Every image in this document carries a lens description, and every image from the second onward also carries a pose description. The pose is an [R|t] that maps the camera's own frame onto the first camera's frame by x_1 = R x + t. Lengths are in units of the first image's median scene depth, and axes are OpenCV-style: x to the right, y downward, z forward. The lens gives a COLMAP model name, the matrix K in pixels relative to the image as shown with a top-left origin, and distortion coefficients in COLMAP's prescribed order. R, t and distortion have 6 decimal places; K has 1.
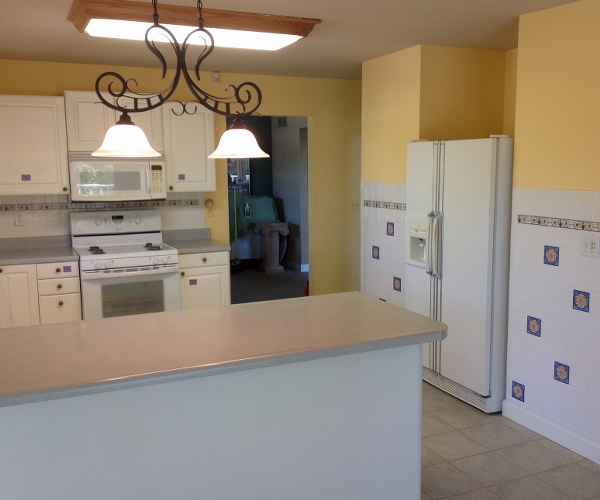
lens RADIAL K [[629.2, 0, 312.6], [0, 629.2, 259.6], [0, 0, 1]] dist [0.043818, 0.000000]
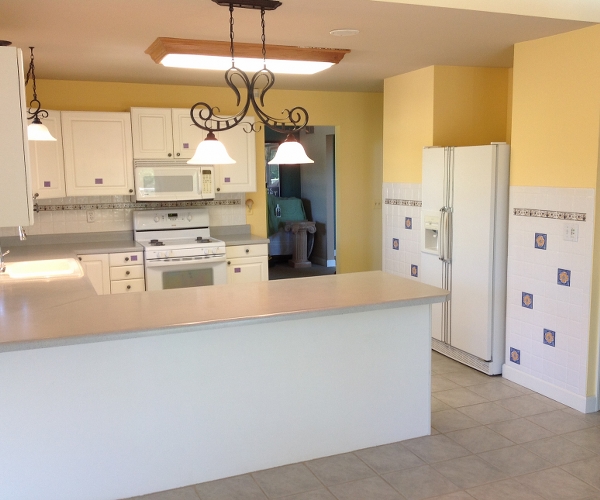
lens RADIAL K [[629.2, 0, 309.1], [0, 629.2, 263.2], [0, 0, 1]] dist [0.043818, 0.000000]
pose [[0.999227, -0.002108, -0.039249, -0.015511], [0.002122, 0.999998, 0.000325, 0.027783], [0.039249, -0.000408, 0.999229, -0.187250]]
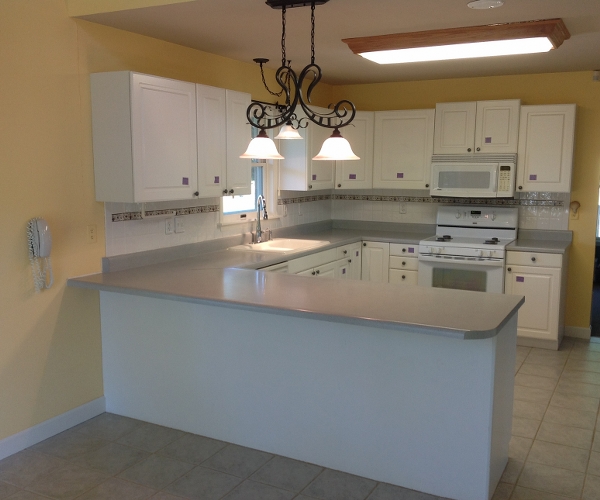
lens RADIAL K [[629.2, 0, 299.4], [0, 629.2, 265.6], [0, 0, 1]] dist [0.043818, 0.000000]
pose [[0.602106, 0.135549, -0.786826, 0.499742], [-0.128988, 0.989052, 0.071681, -0.017200], [0.787928, 0.058332, 0.612999, 0.093703]]
